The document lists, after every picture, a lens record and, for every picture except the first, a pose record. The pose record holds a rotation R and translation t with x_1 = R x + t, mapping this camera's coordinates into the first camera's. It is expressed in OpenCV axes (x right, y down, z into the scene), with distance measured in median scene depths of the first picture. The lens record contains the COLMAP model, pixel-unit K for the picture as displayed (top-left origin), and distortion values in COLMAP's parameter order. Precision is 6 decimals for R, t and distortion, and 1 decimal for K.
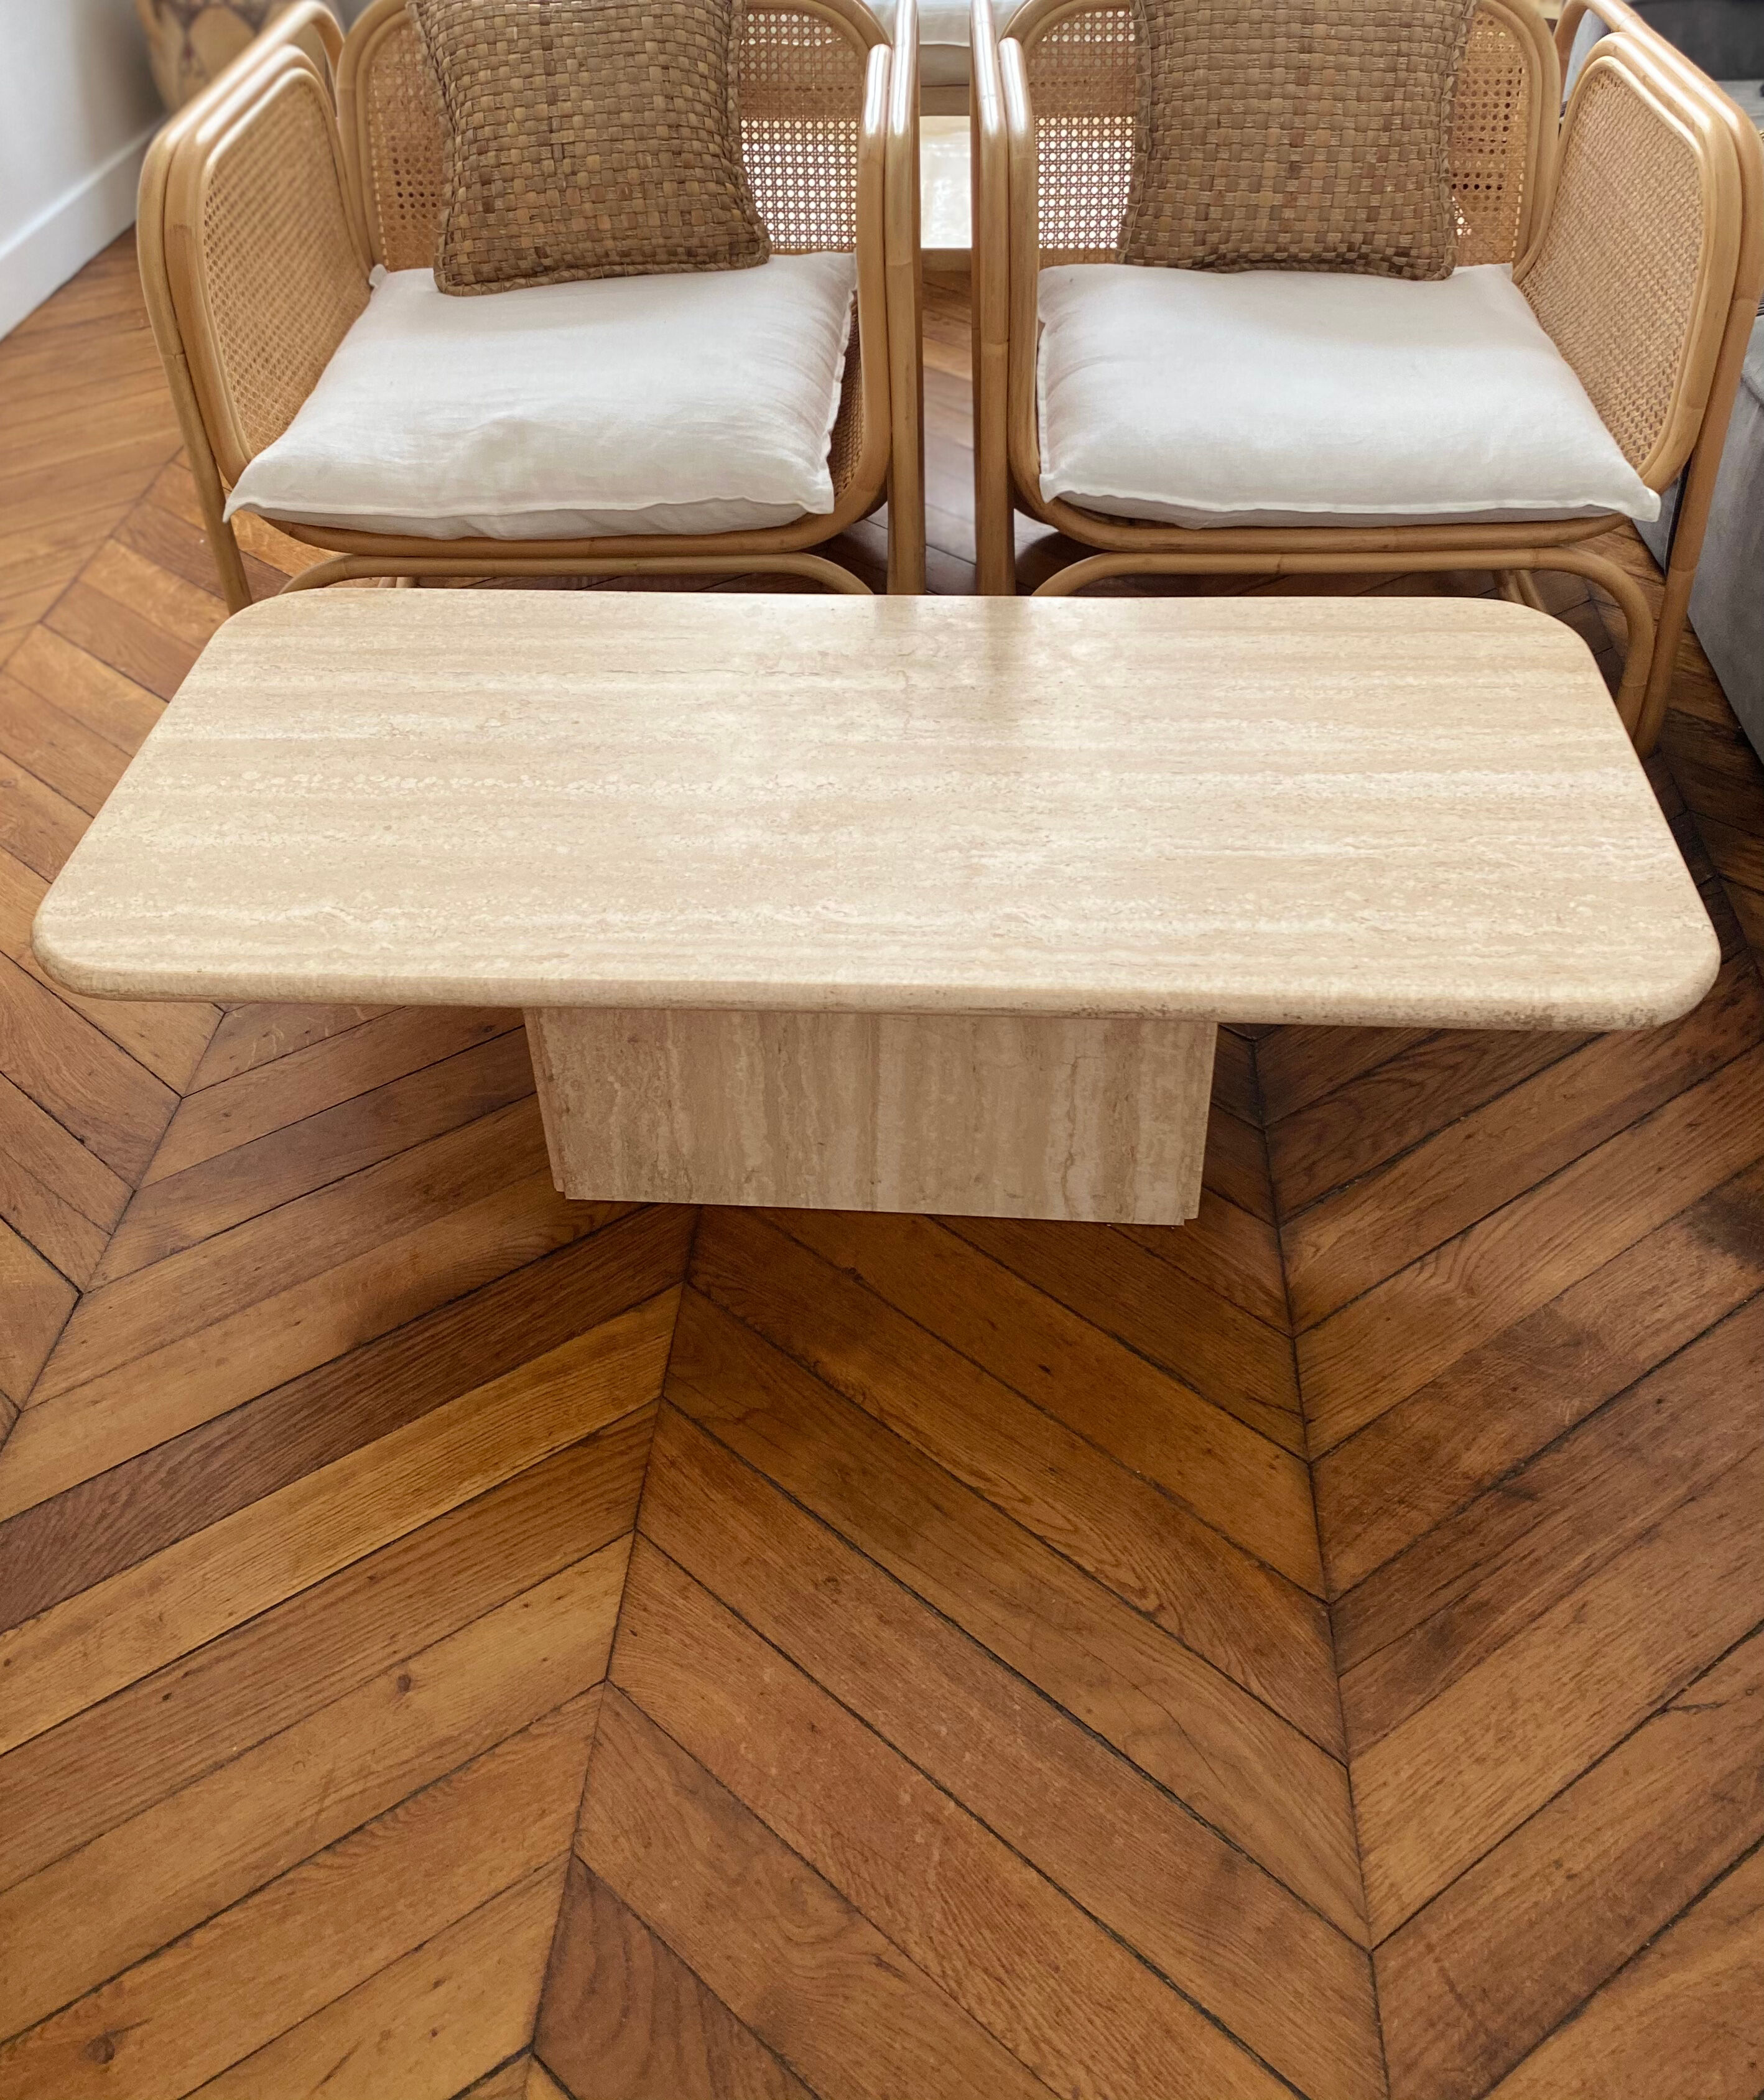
lens RADIAL K [[1896.3, 0, 920.8], [0, 1896.3, 832.6], [0, 0, 1]] dist [0.139010, -0.317562]
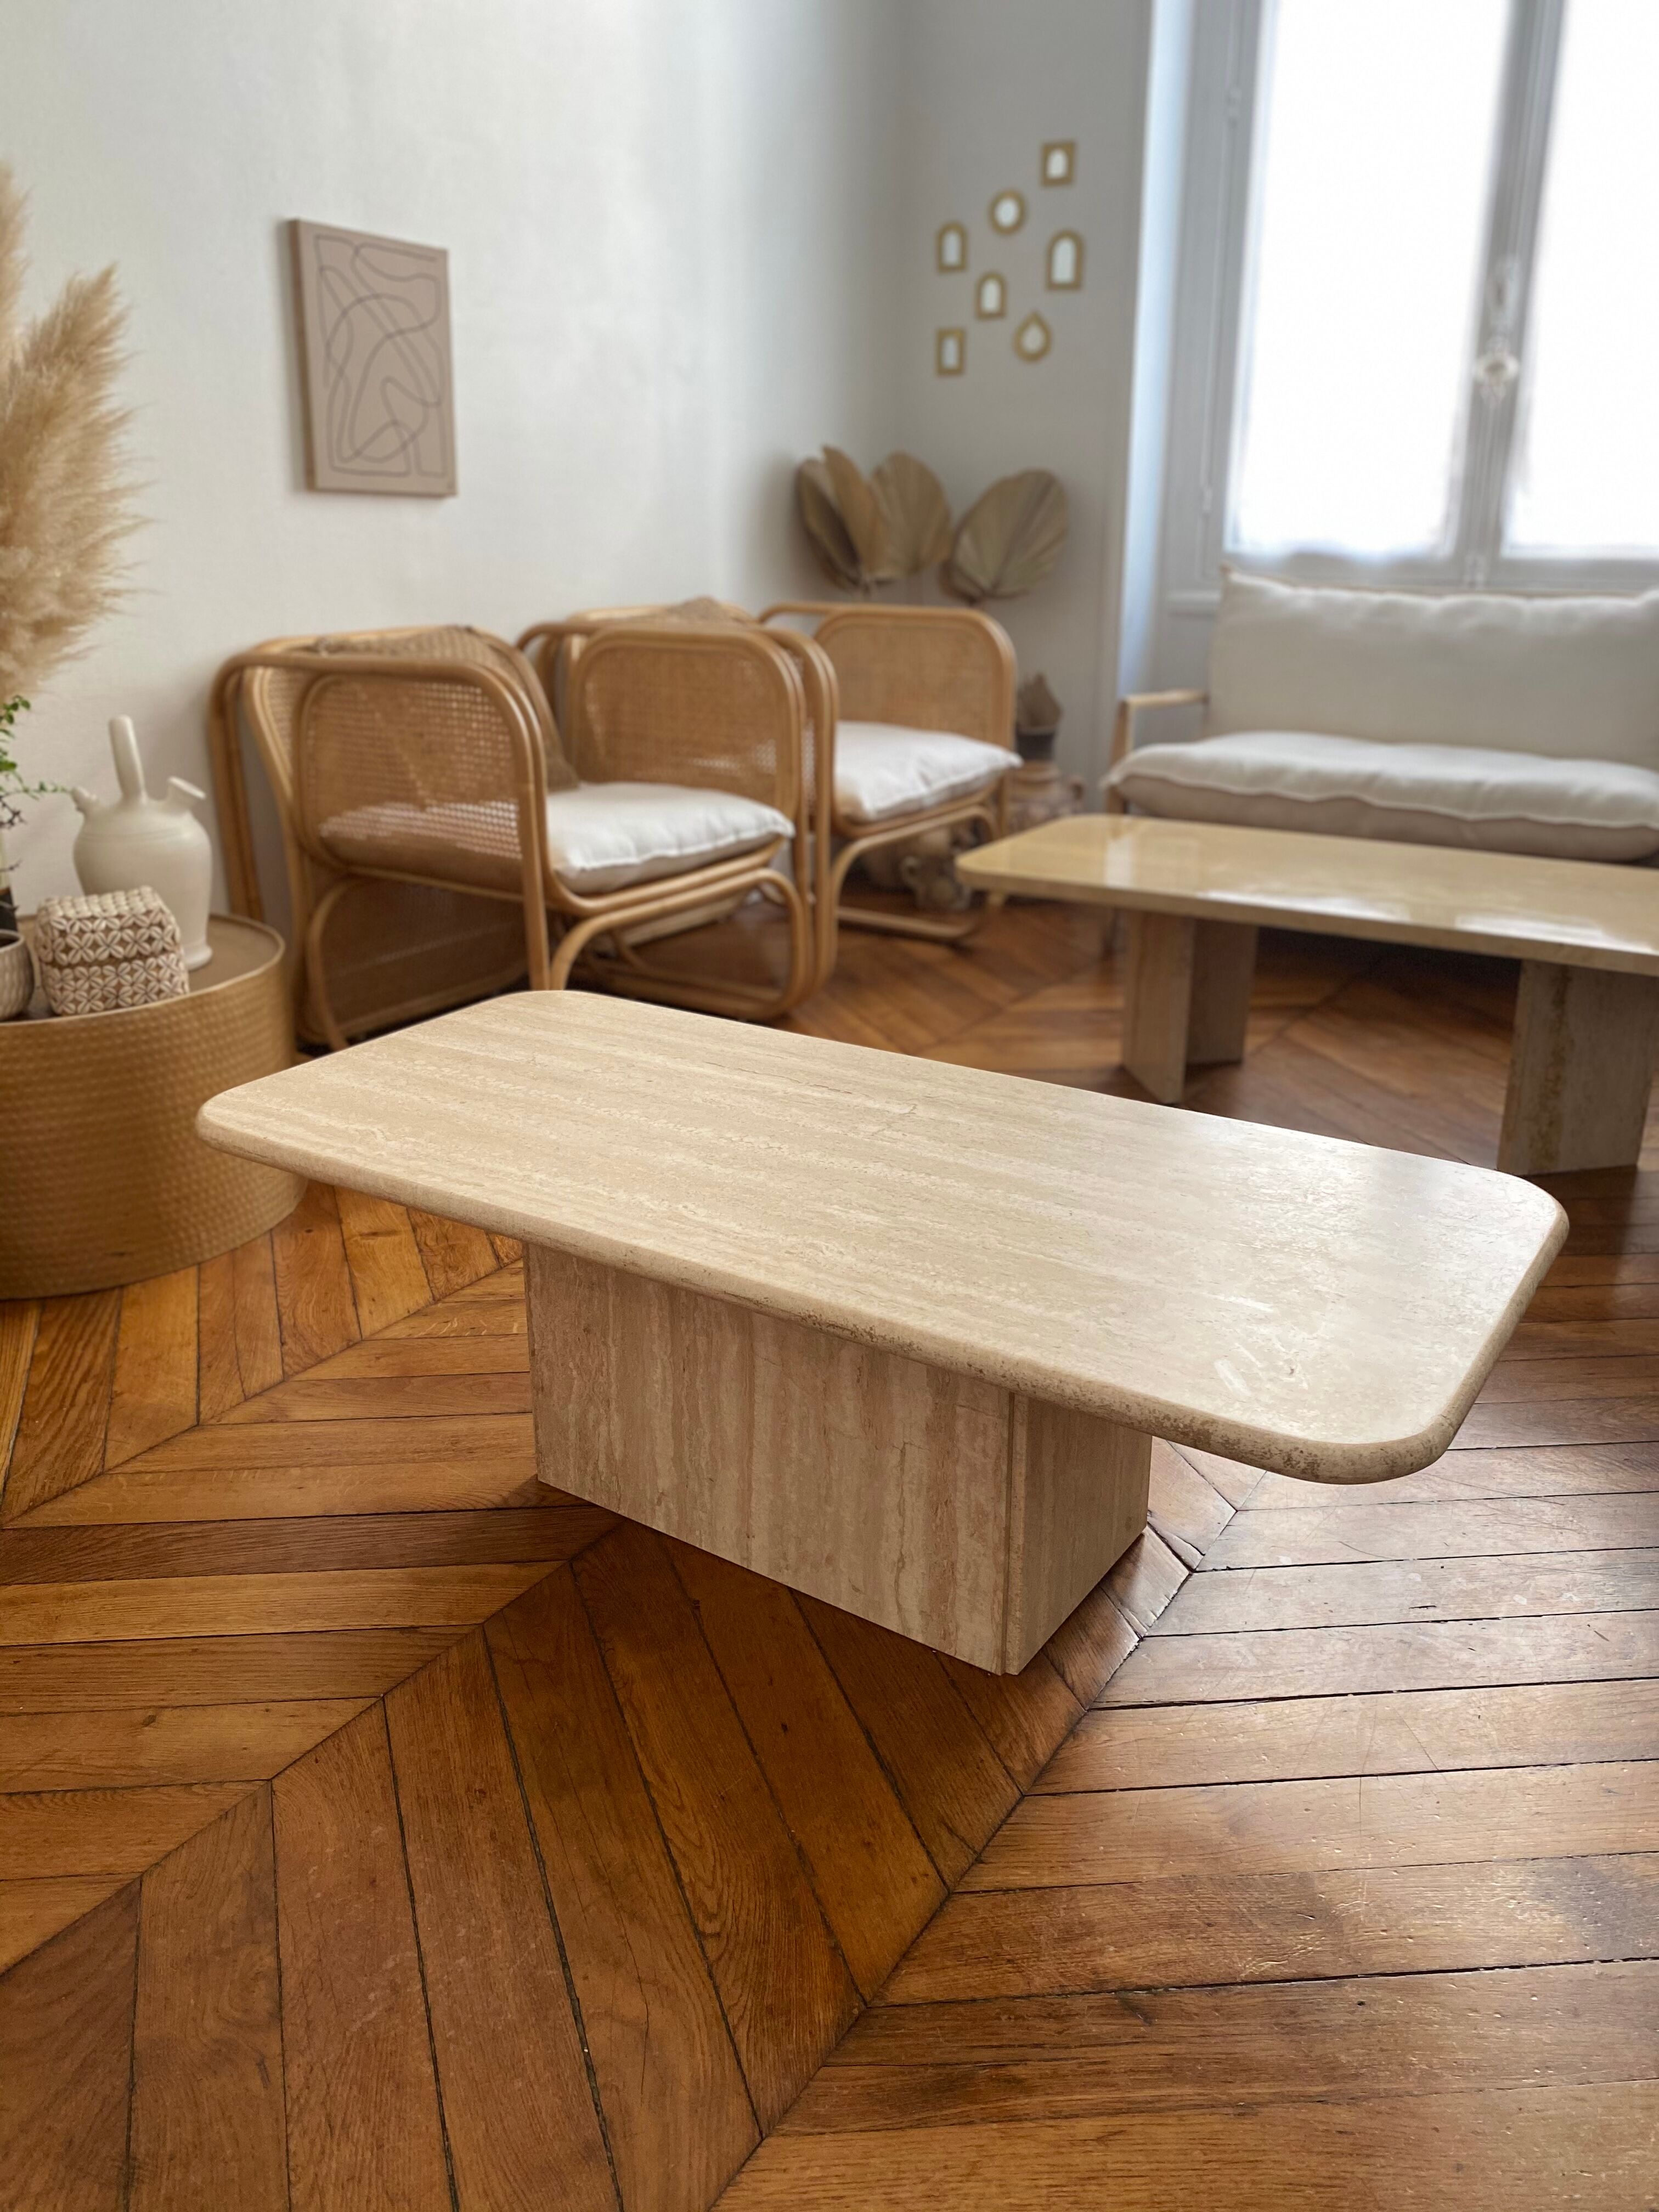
lens RADIAL K [[1702.0, 0, 835.3], [0, 1702.0, 1078.5], [0, 0, 1]] dist [0.039284, -0.050069]
pose [[0.864049, 0.177744, -0.470985, 0.468434], [-0.311752, 0.923527, -0.223400, 0.158061], [0.395259, 0.339859, 0.853385, 0.110888]]
